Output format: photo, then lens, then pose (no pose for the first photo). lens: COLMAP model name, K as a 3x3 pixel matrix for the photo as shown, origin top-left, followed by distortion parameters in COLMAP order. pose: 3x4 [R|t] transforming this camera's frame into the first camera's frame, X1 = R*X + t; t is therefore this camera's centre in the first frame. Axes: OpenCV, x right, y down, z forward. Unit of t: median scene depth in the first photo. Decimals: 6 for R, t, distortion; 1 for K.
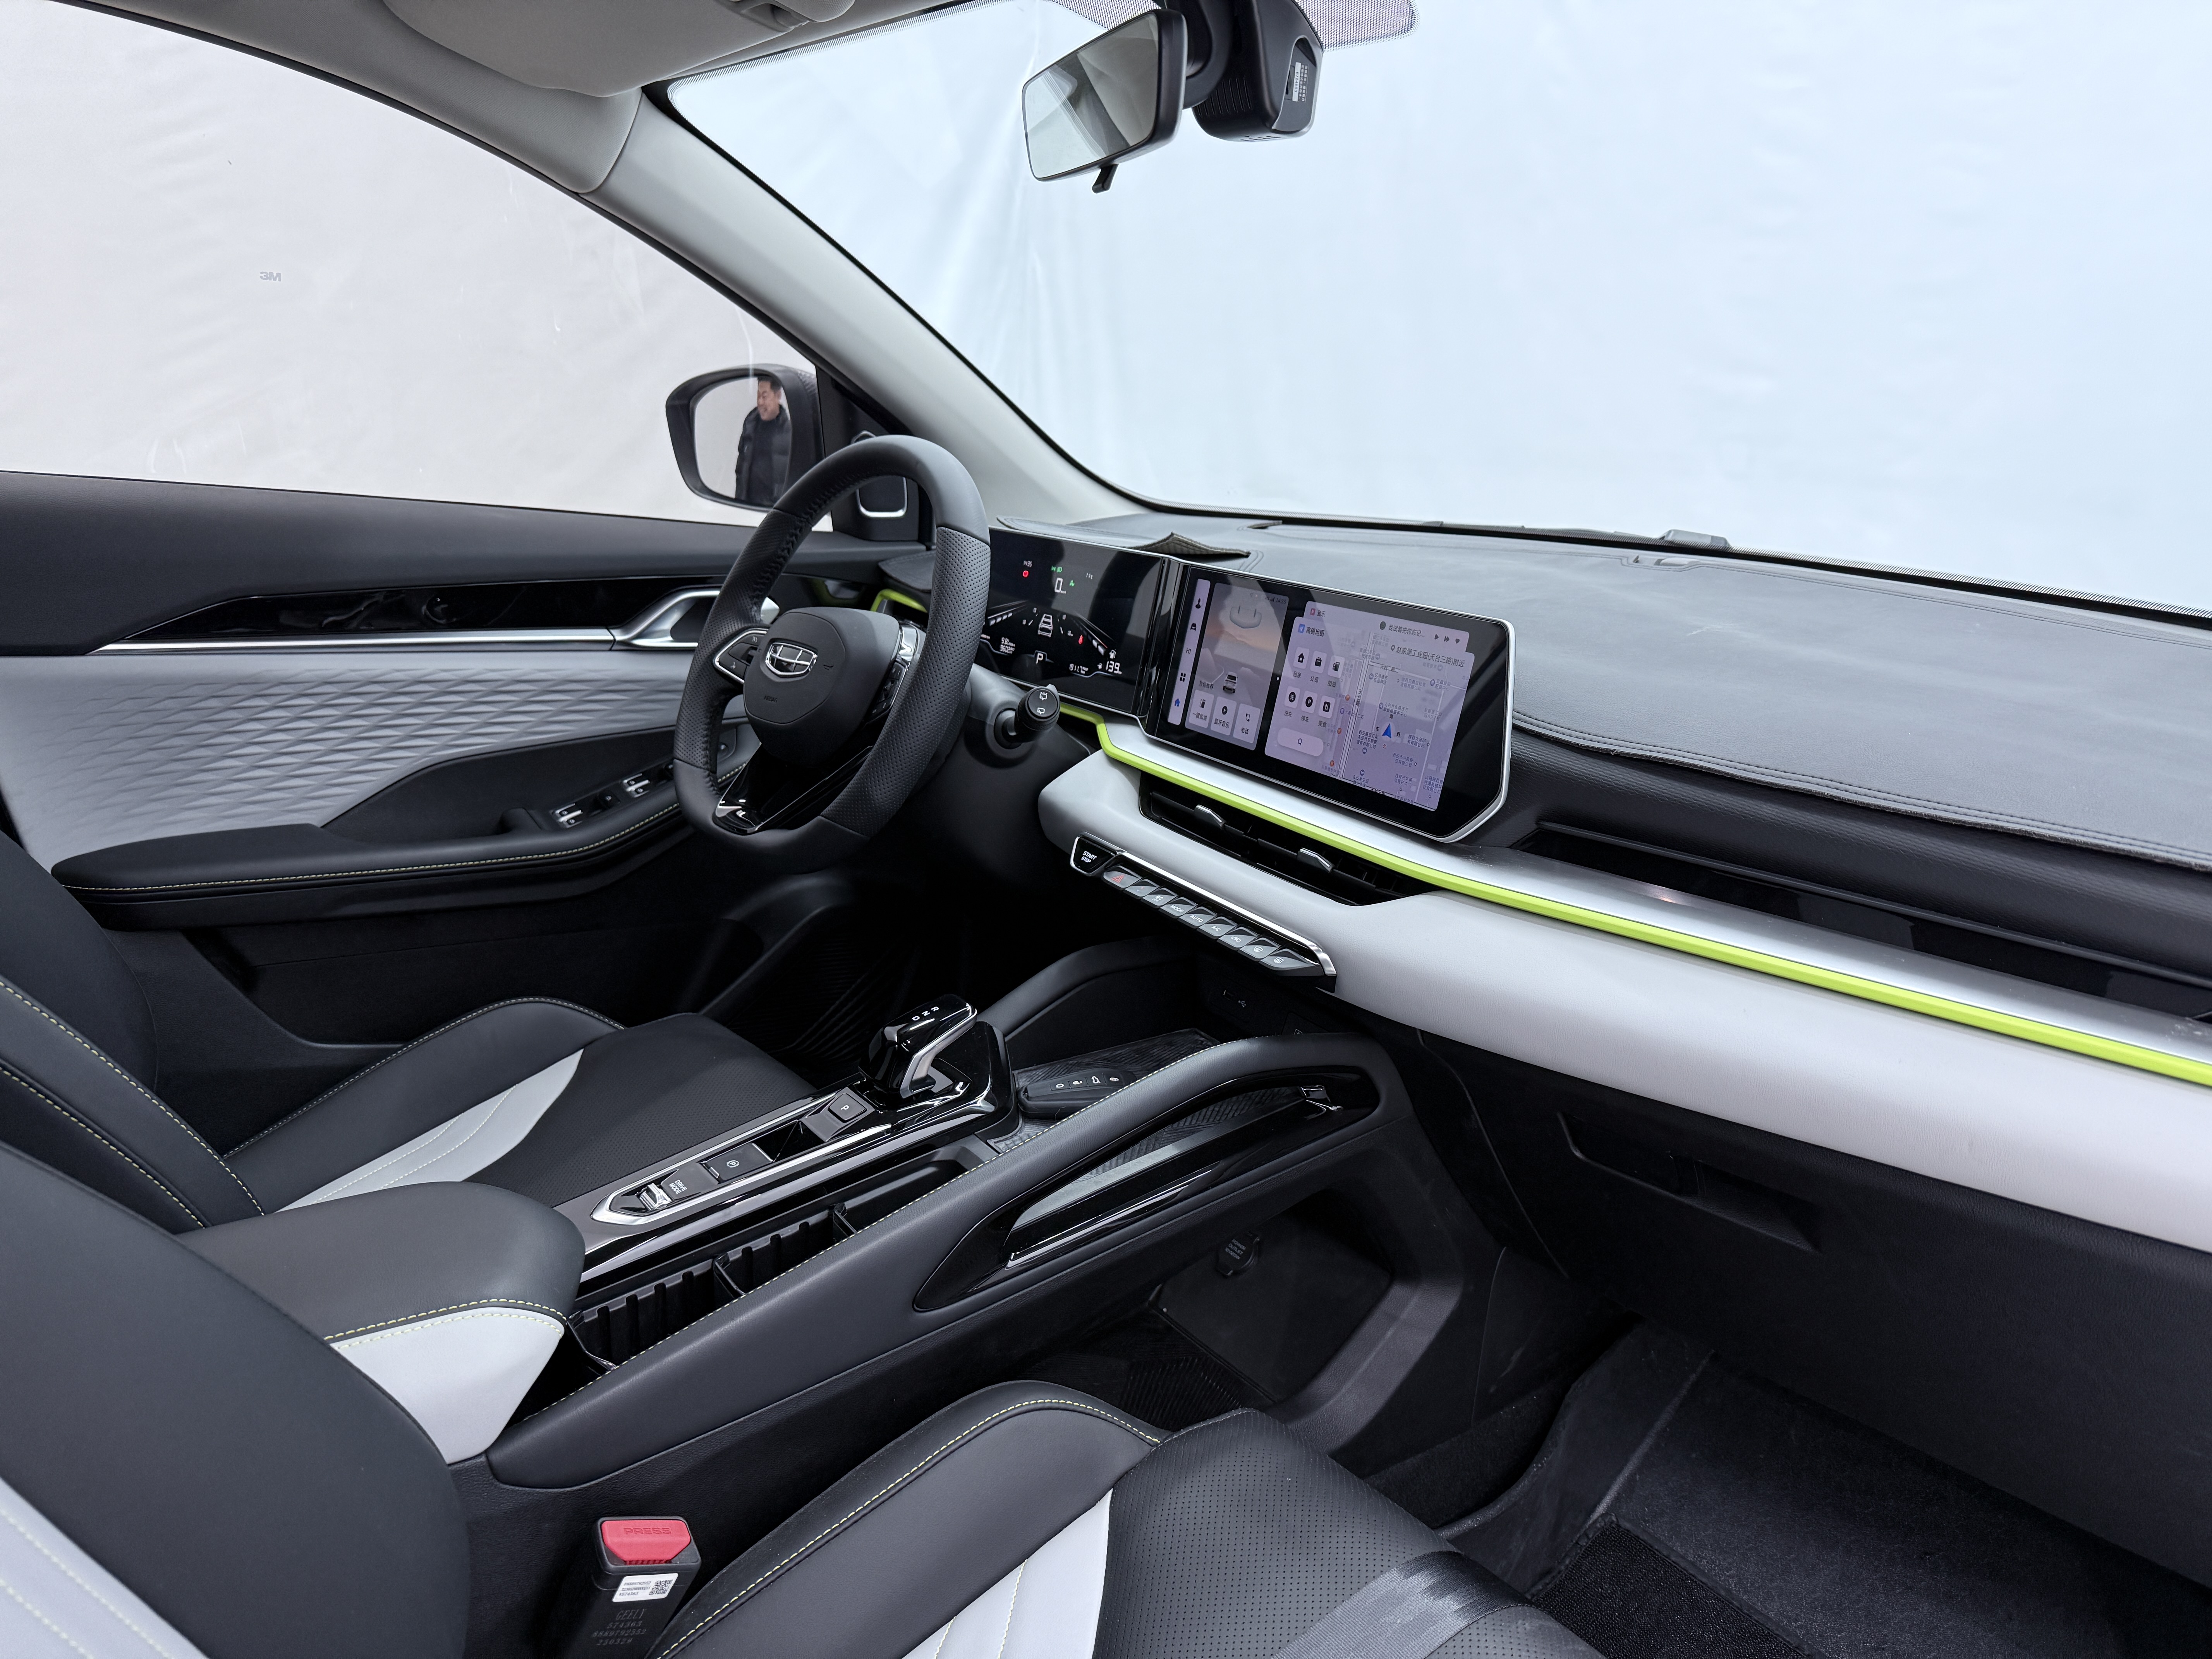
lens RADIAL K [[1580.6, 0, 1106.0], [0, 1580.6, 829.5], [0, 0, 1]] dist [0.085670, -0.118624]
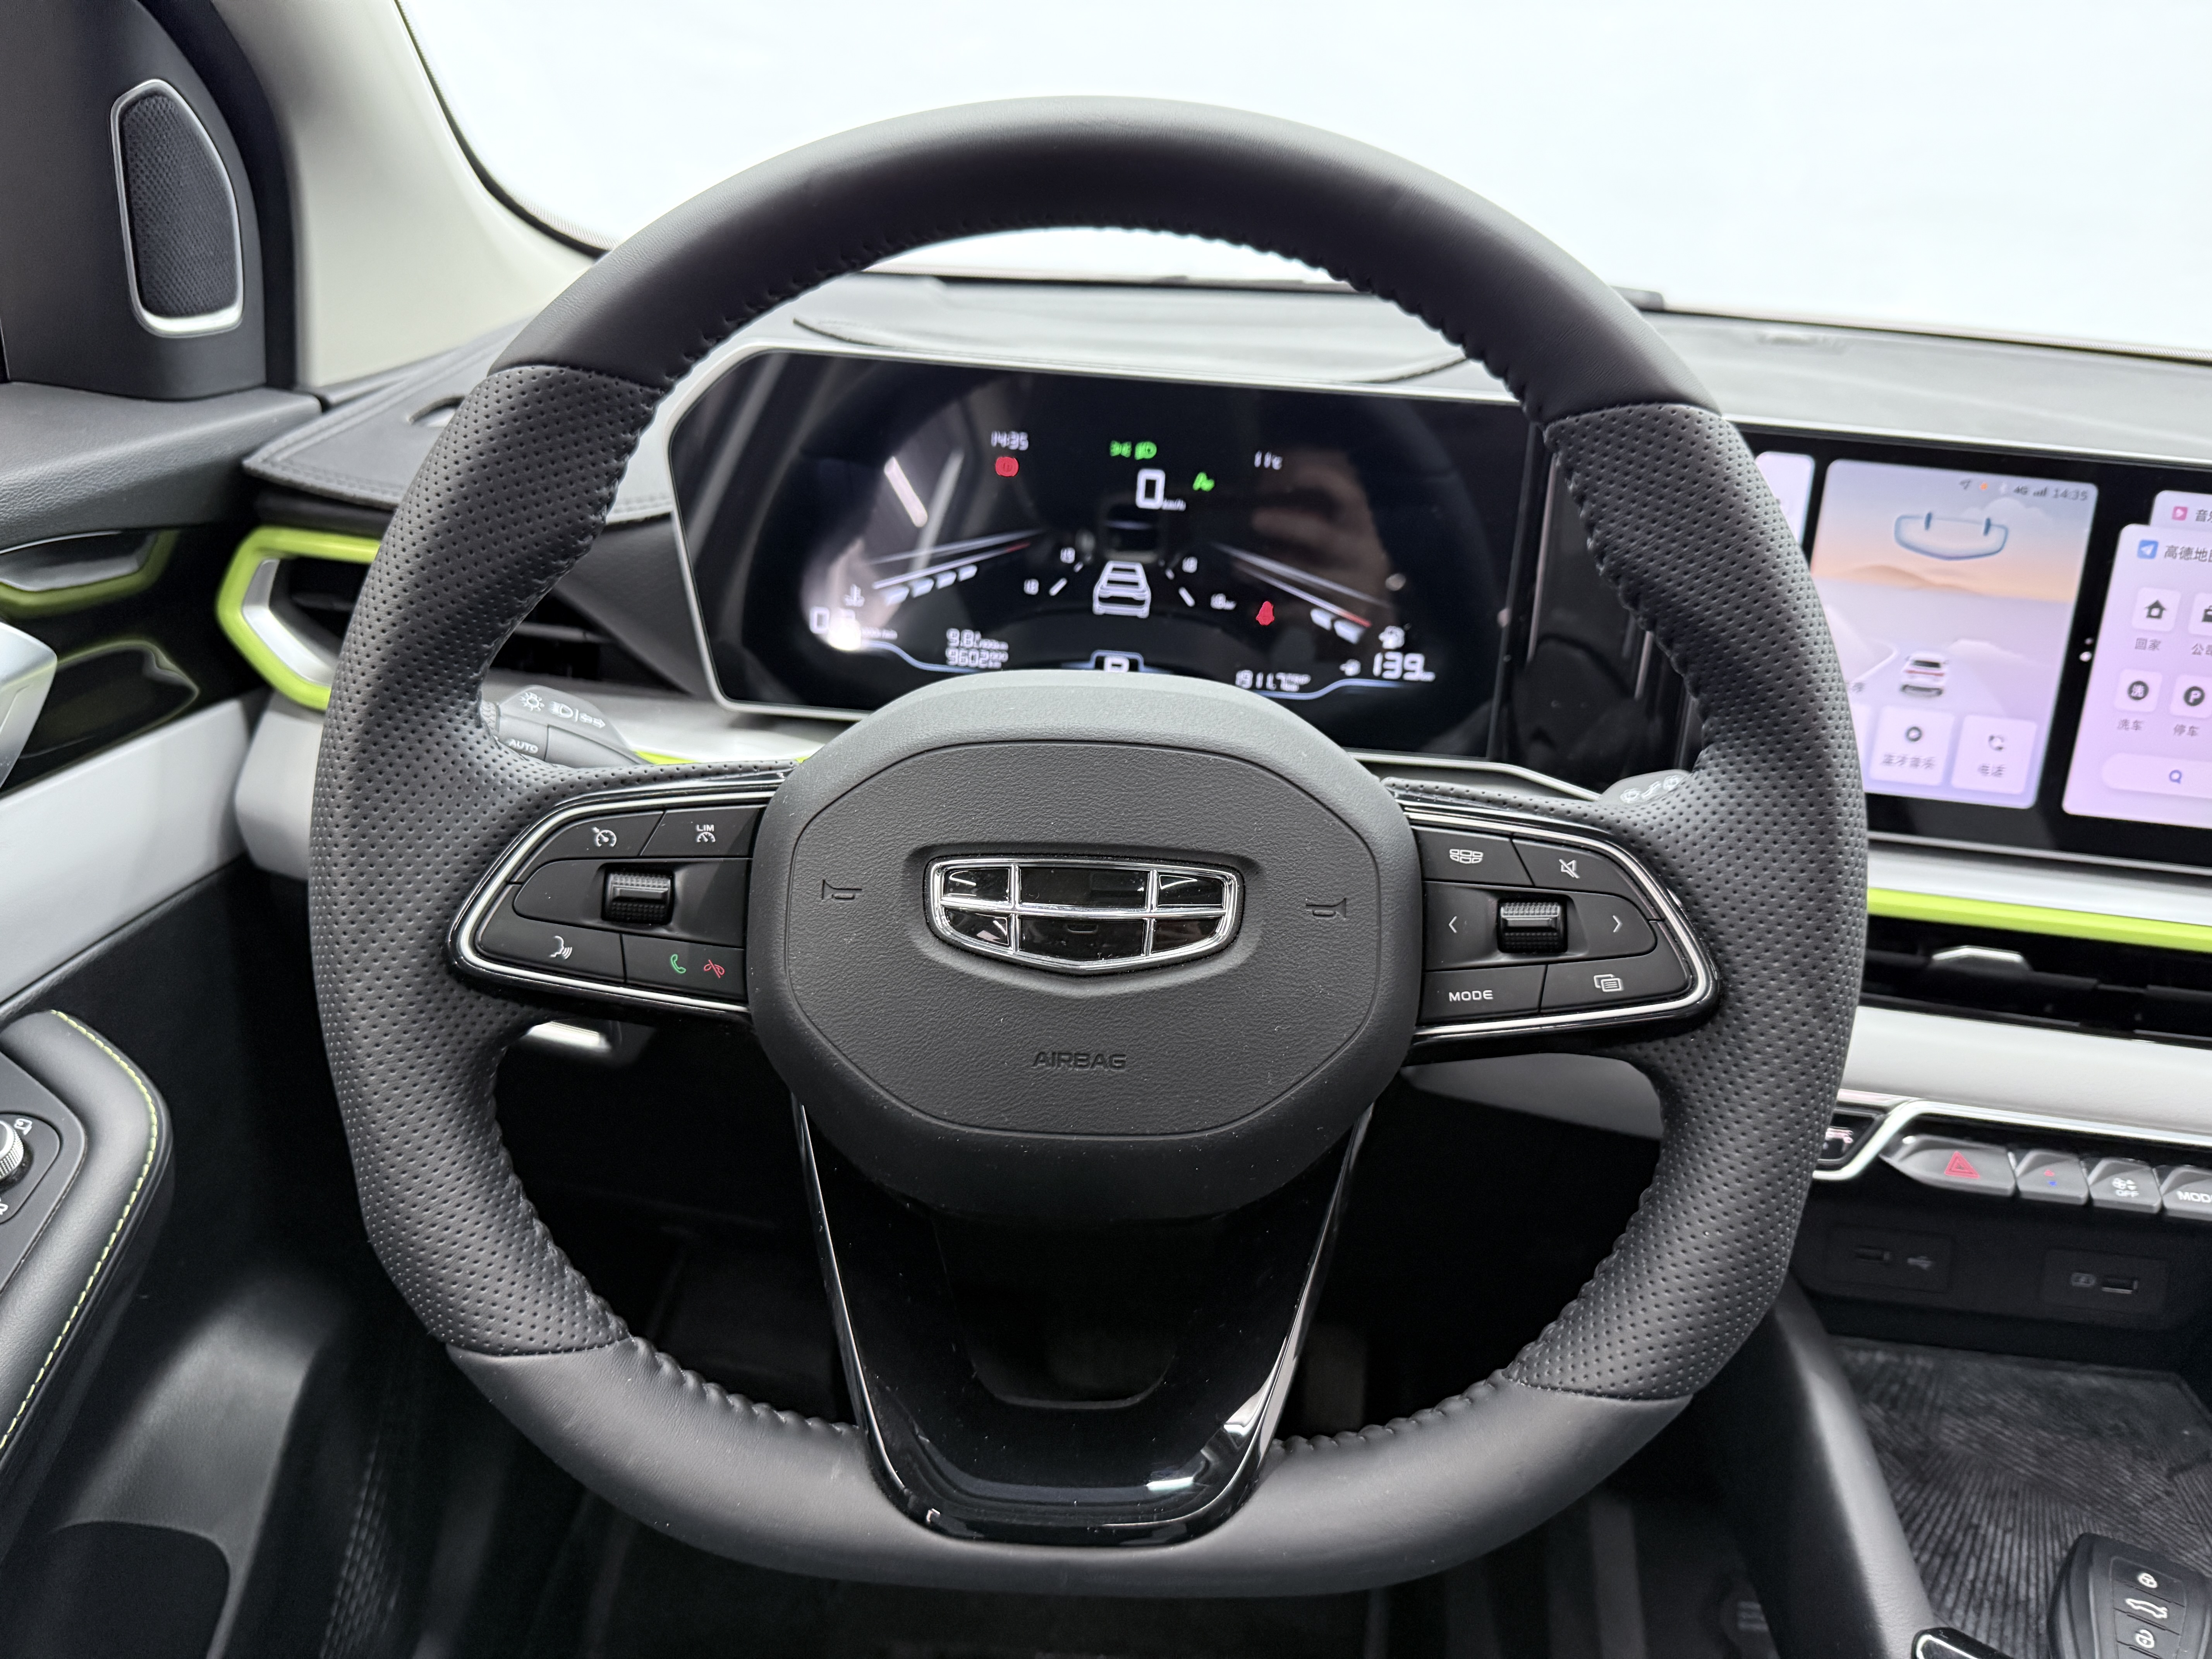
lens RADIAL K [[1553.5, 0, 1079.6], [0, 1553.5, 826.2], [0, 0, 1]] dist [0.169675, -0.257111]
pose [[0.625393, -0.290604, 0.724177, -0.464447], [0.159000, 0.956052, 0.246342, -0.220387], [-0.763939, -0.038917, 0.644114, 0.940445]]
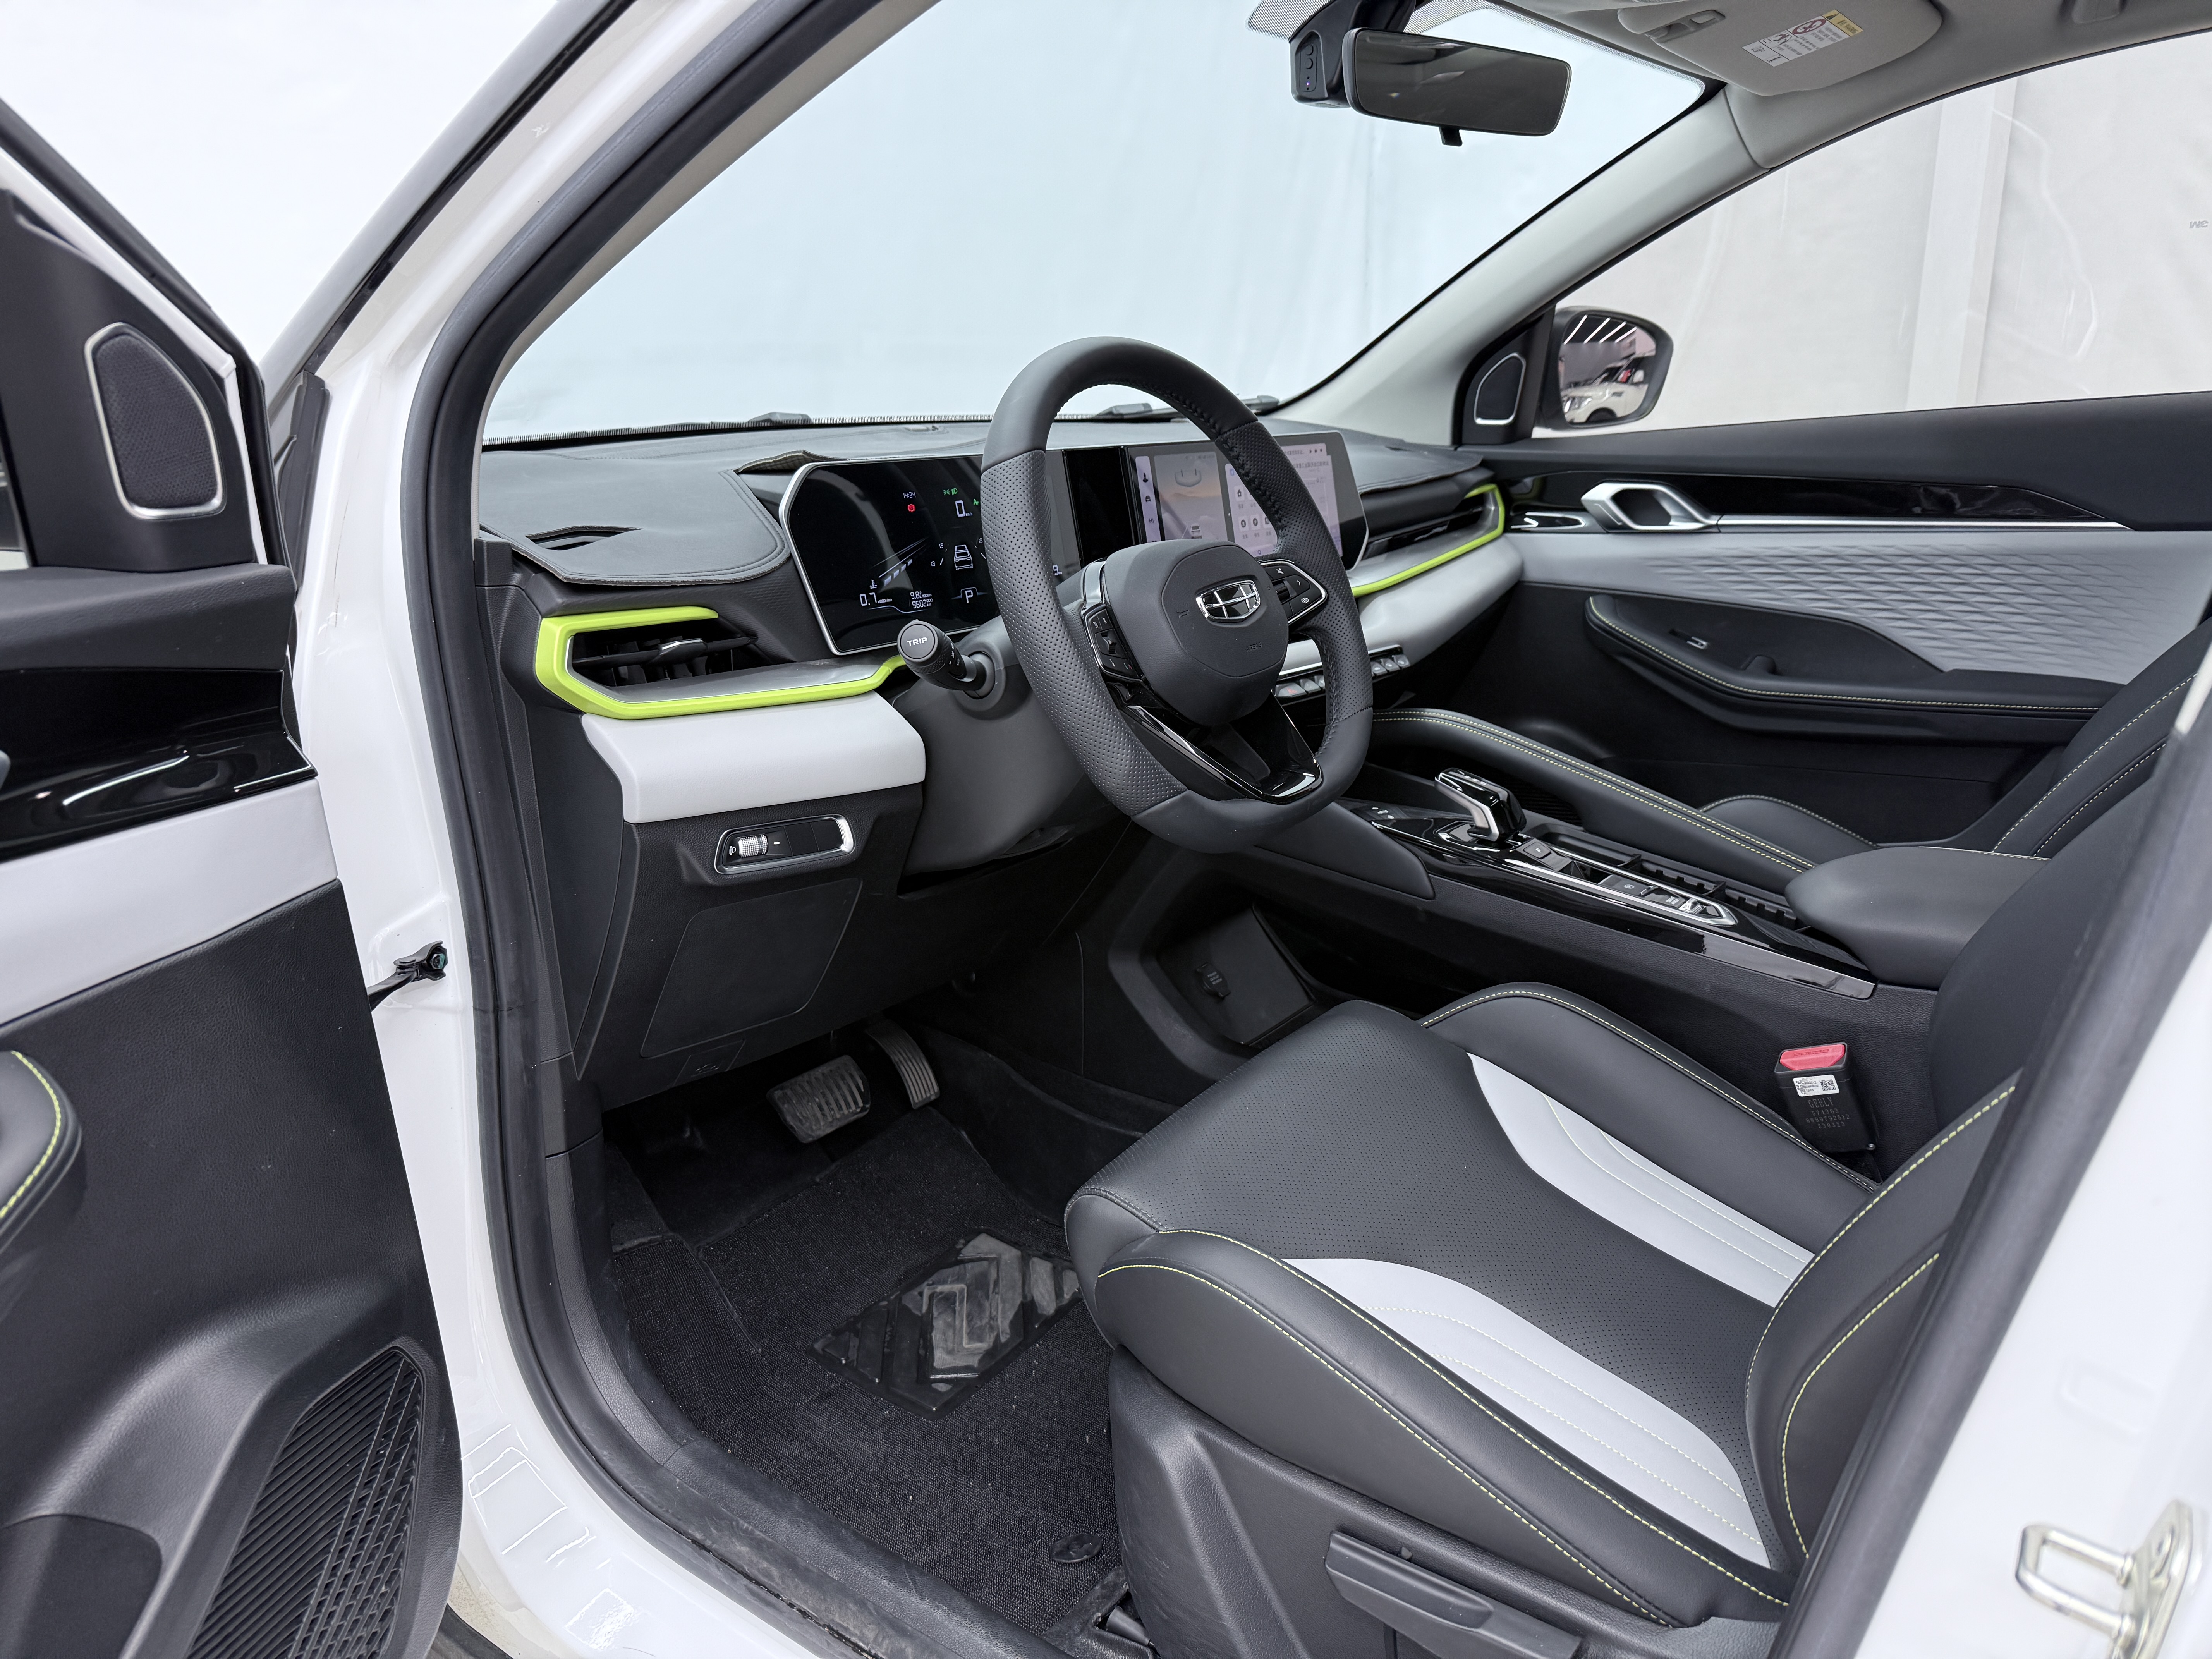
lens RADIAL K [[1580.6, 0, 1106.0], [0, 1580.6, 829.5], [0, 0, 1]] dist [0.085670, -0.118624]
pose [[-0.284289, -0.299522, 0.910750, -1.149820], [0.252980, 0.892844, 0.372601, -0.383413], [-0.924760, 0.336328, -0.178053, 1.443406]]
